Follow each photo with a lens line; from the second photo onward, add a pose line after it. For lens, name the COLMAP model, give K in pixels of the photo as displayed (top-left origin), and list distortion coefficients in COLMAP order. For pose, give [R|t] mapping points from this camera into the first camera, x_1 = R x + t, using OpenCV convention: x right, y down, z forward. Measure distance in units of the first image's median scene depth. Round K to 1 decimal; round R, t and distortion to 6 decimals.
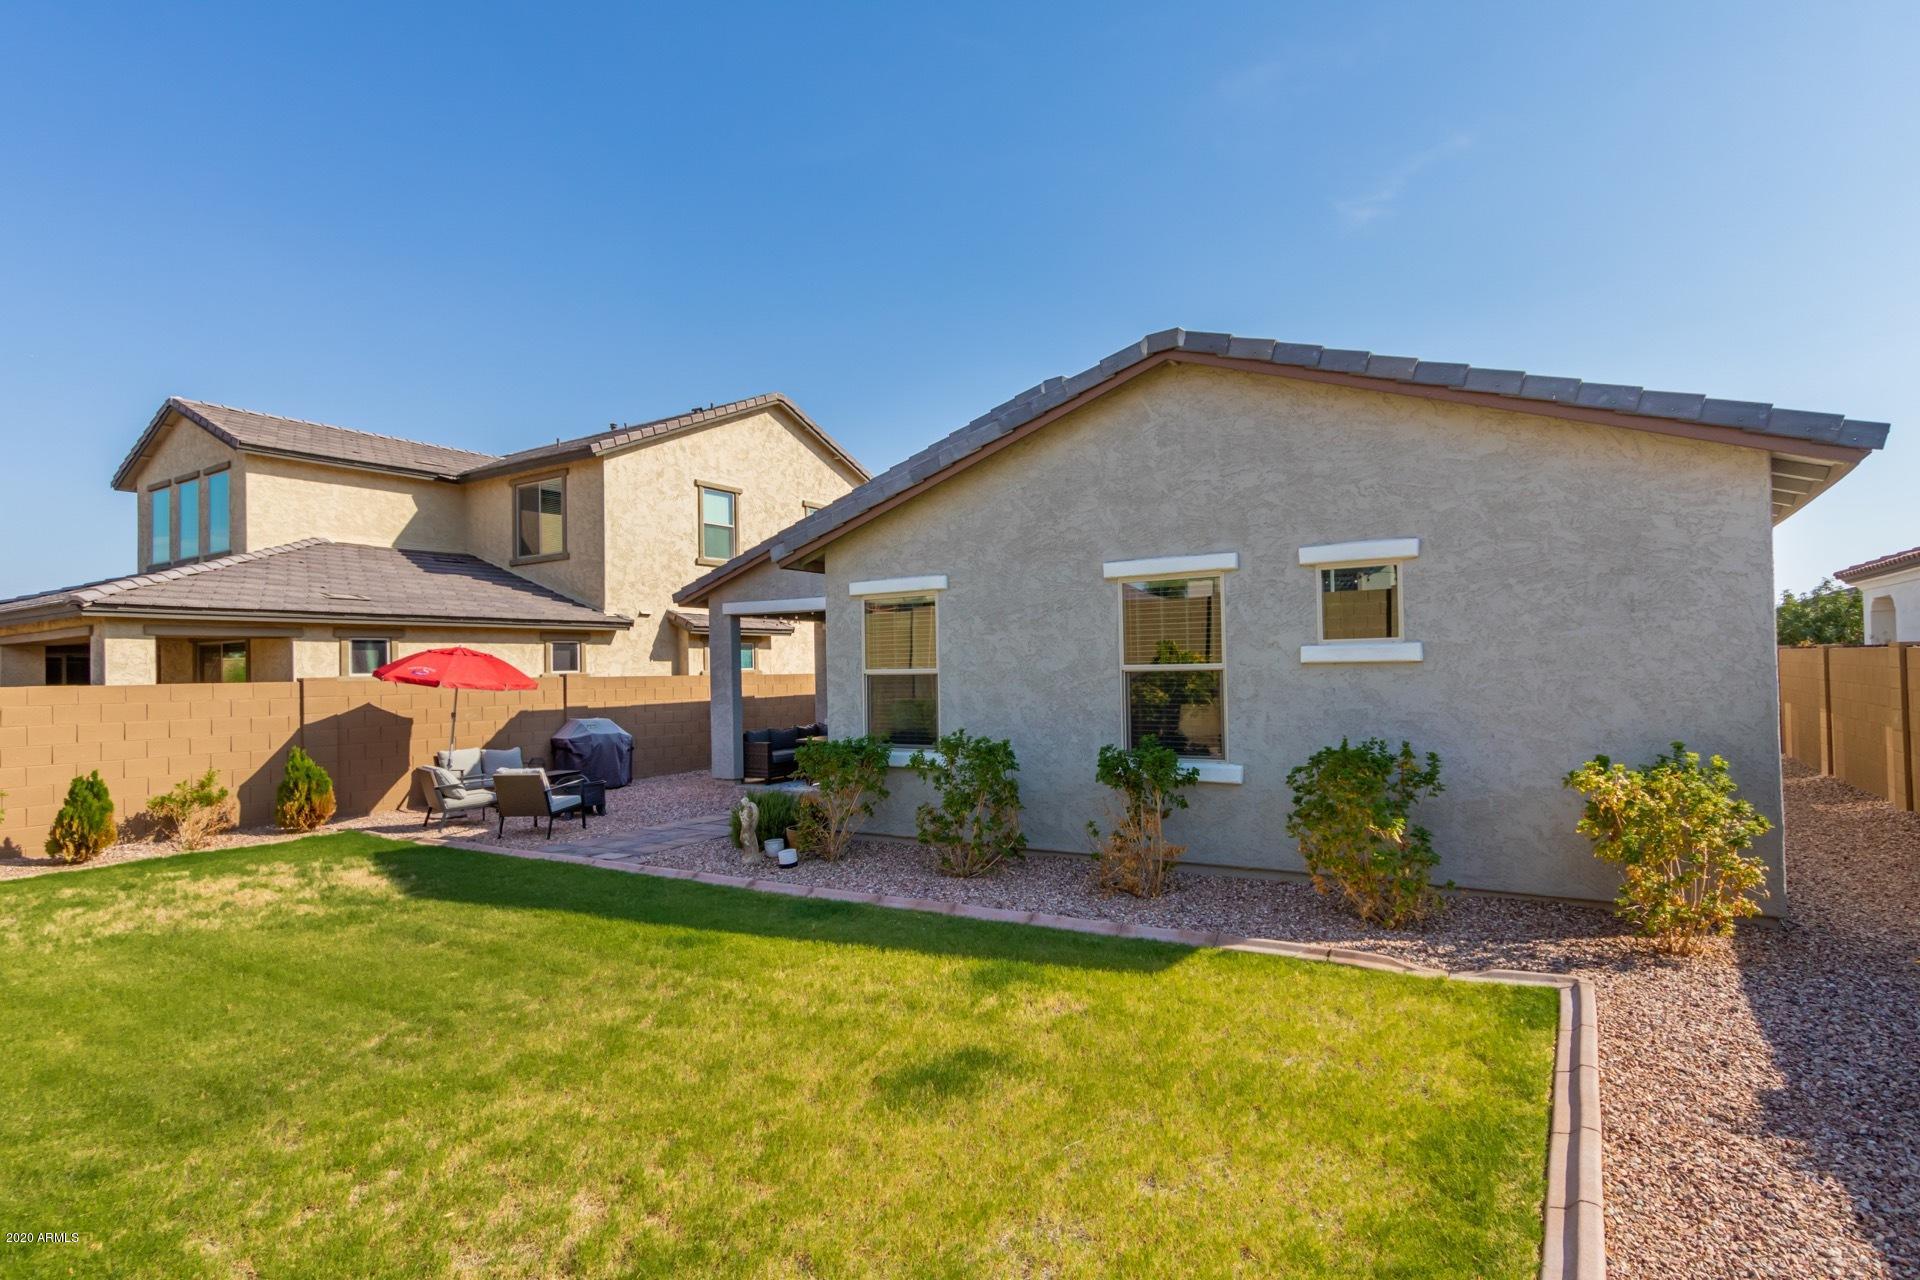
lens RADIAL K [[1001.3, 0, 951.9], [0, 1001.3, 642.3], [0, 0, 1]] dist [0.024006, 0.000631]
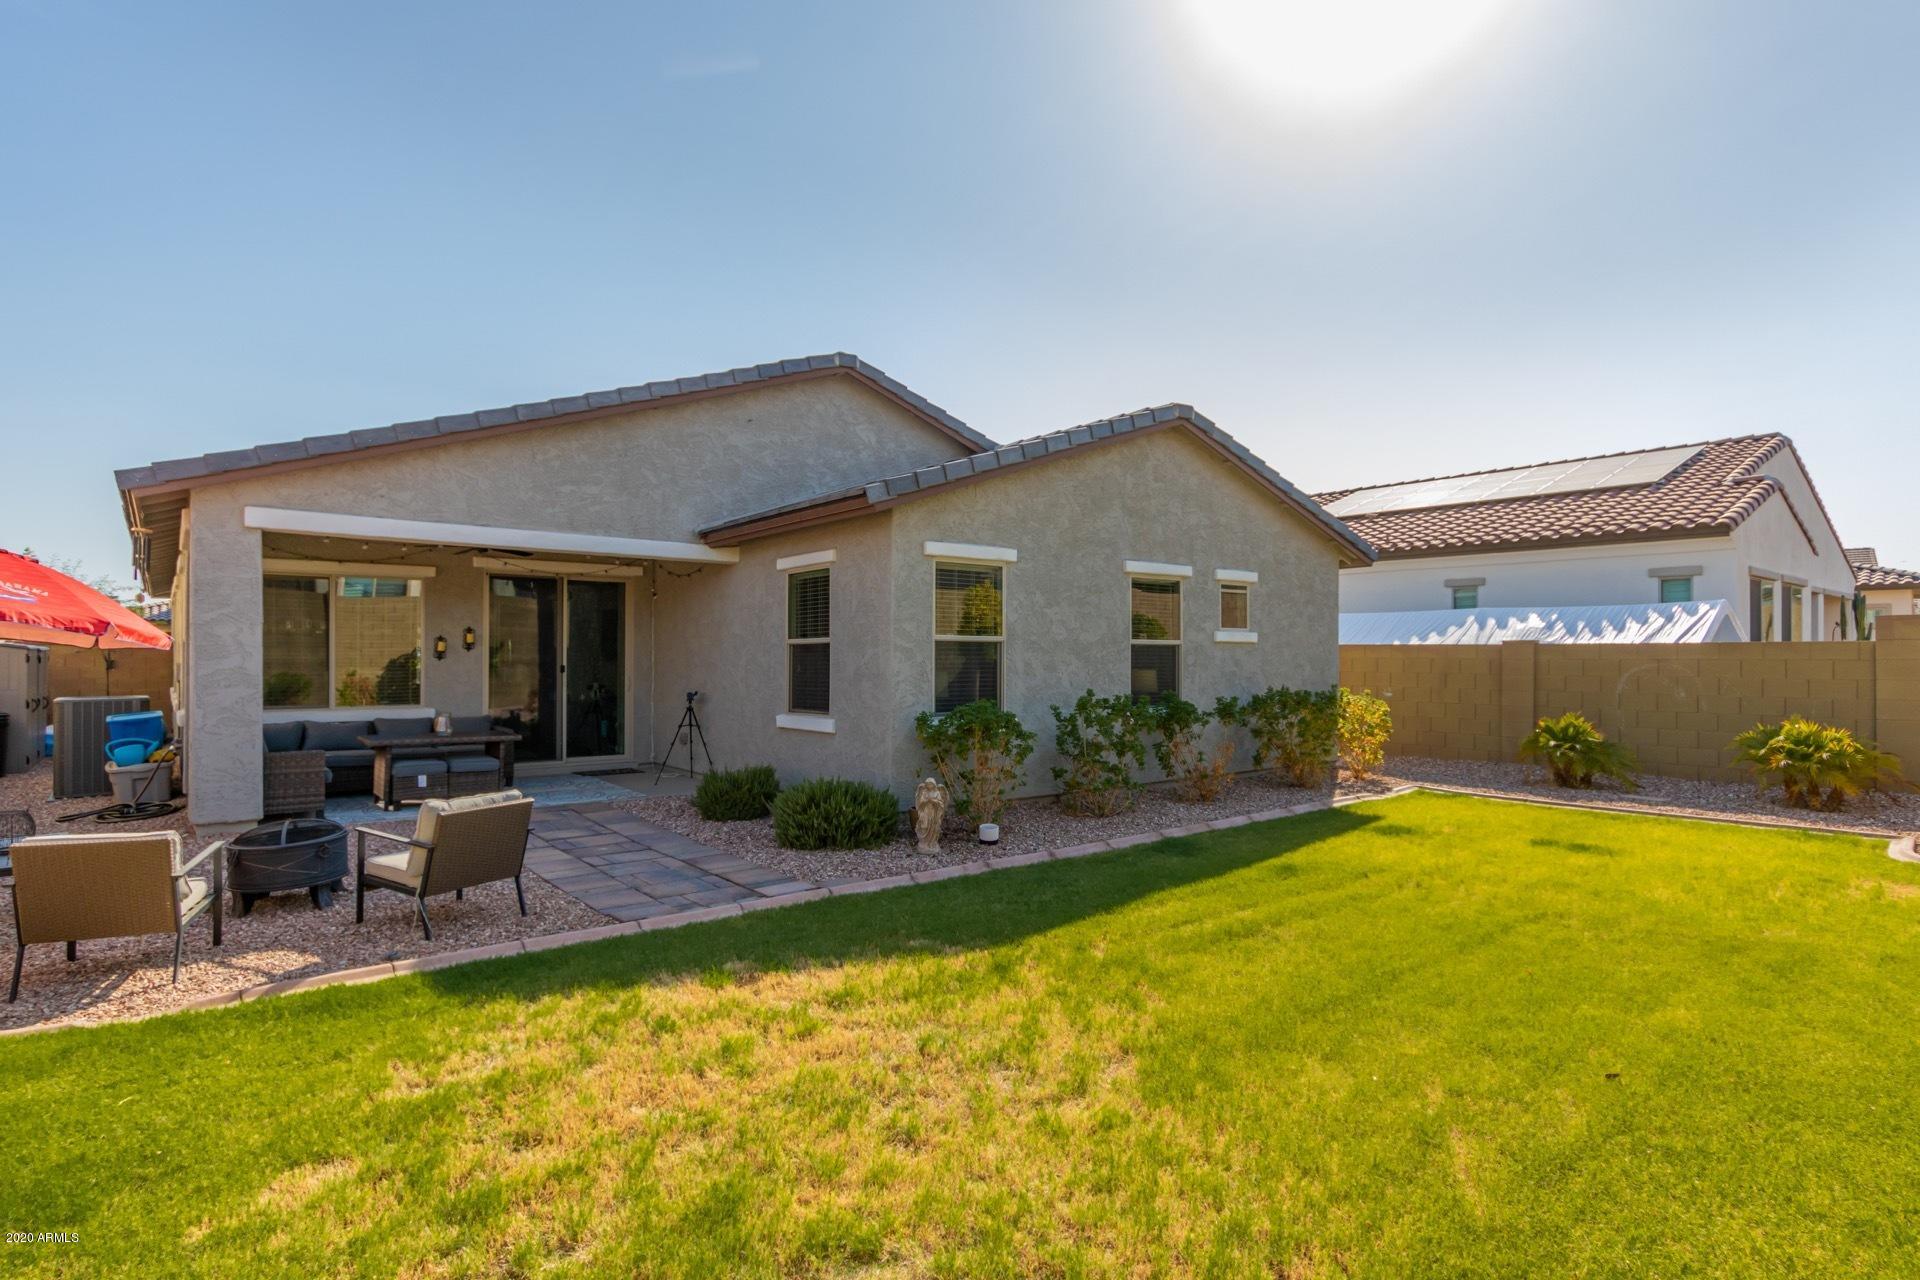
lens RADIAL K [[1001.3, 0, 970.5], [0, 1001.3, 644.2], [0, 0, 1]] dist [0.024006, 0.000631]
pose [[0.307516, 0.032949, 0.950972, -0.504938], [-0.033705, 0.999150, -0.023719, 0.029717], [-0.950946, -0.024759, 0.308365, 0.349377]]
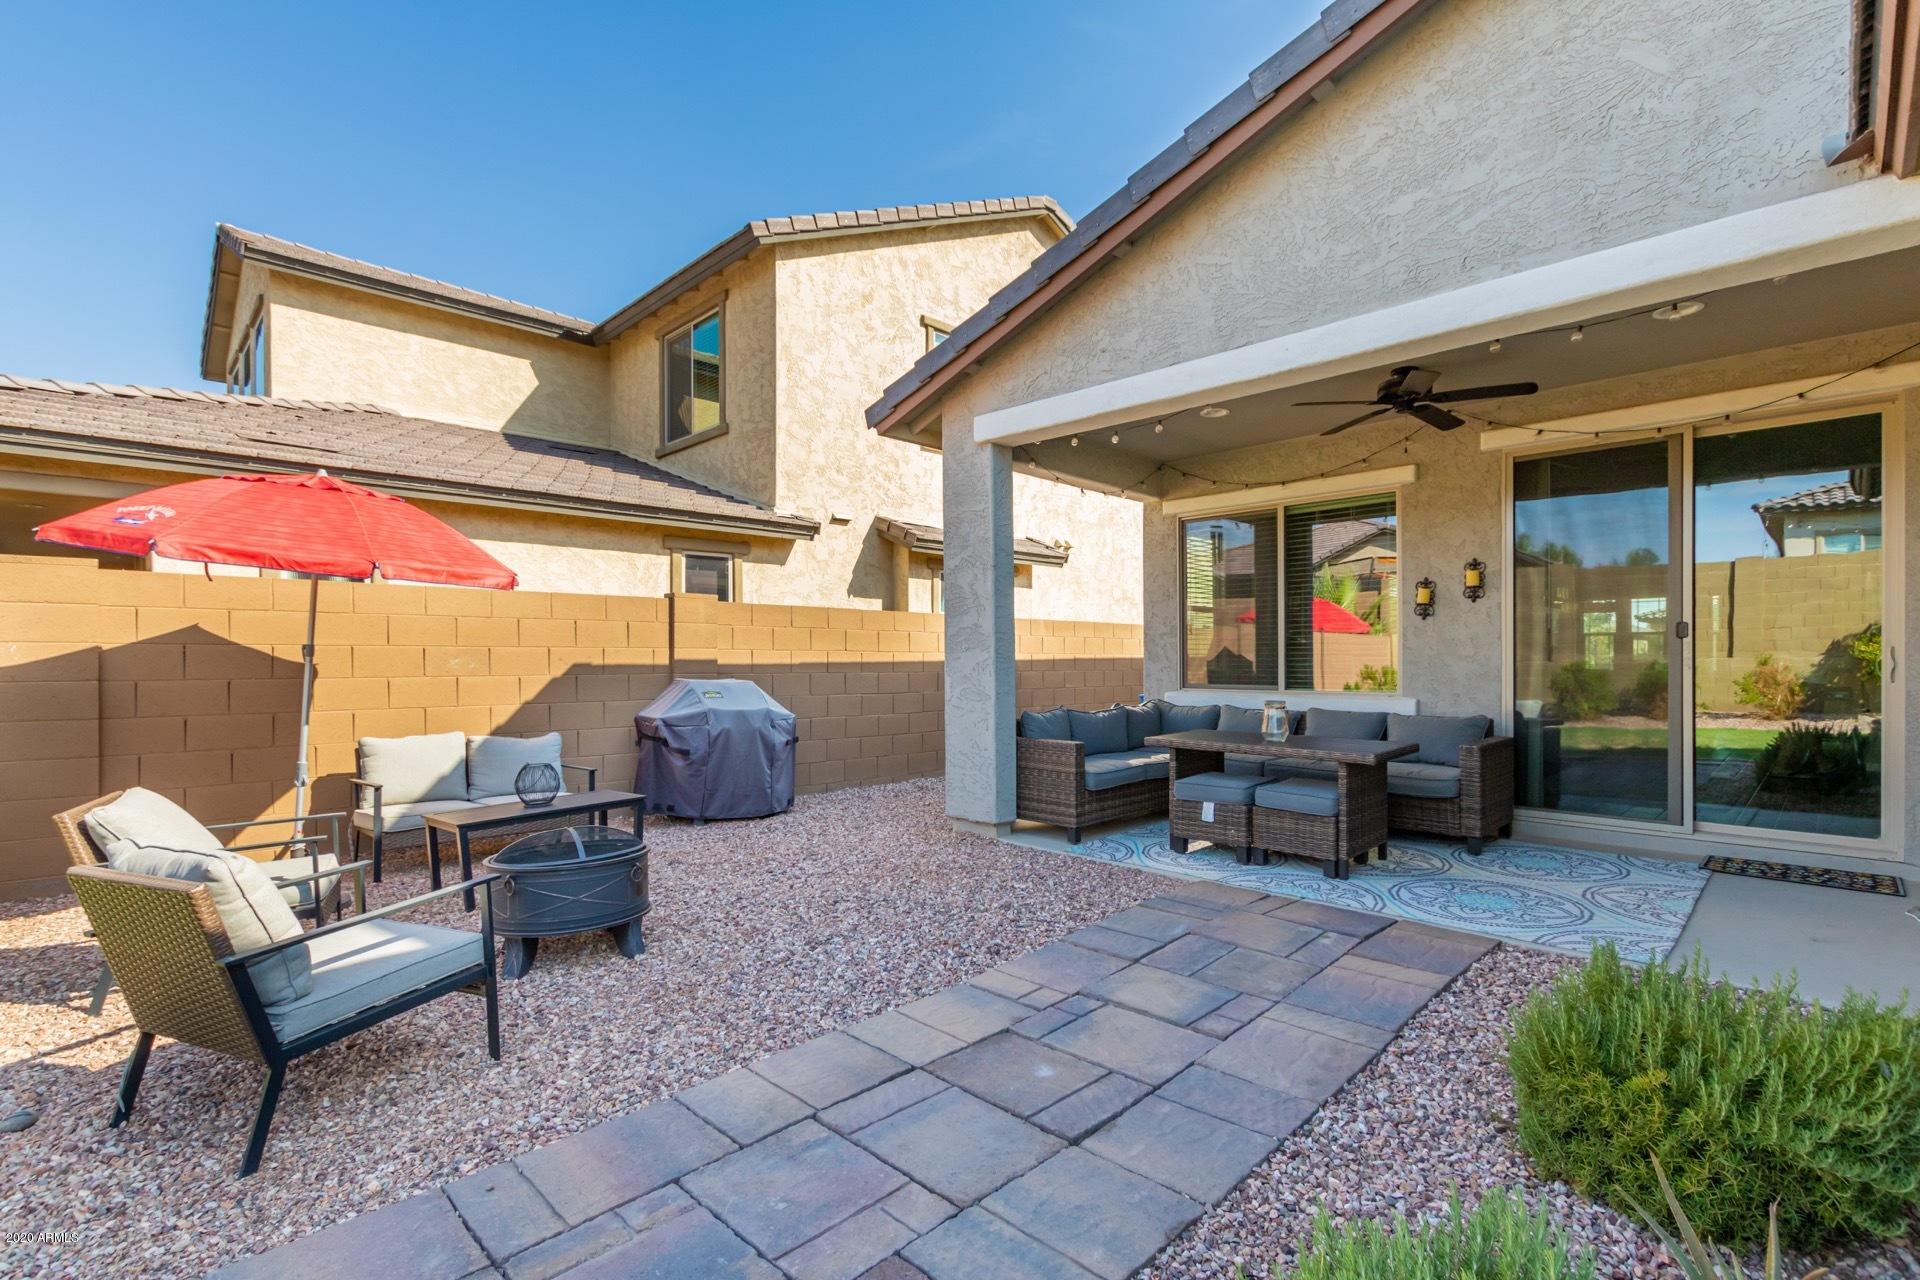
lens RADIAL K [[890.7, 0, 956.9], [0, 890.7, 650.7], [0, 0, 1]] dist [0.013006, -0.001343]
pose [[0.976430, 0.013076, -0.215438, -0.120054], [-0.009130, 0.999772, 0.019302, 0.043230], [0.215642, -0.016880, 0.976327, 0.492032]]
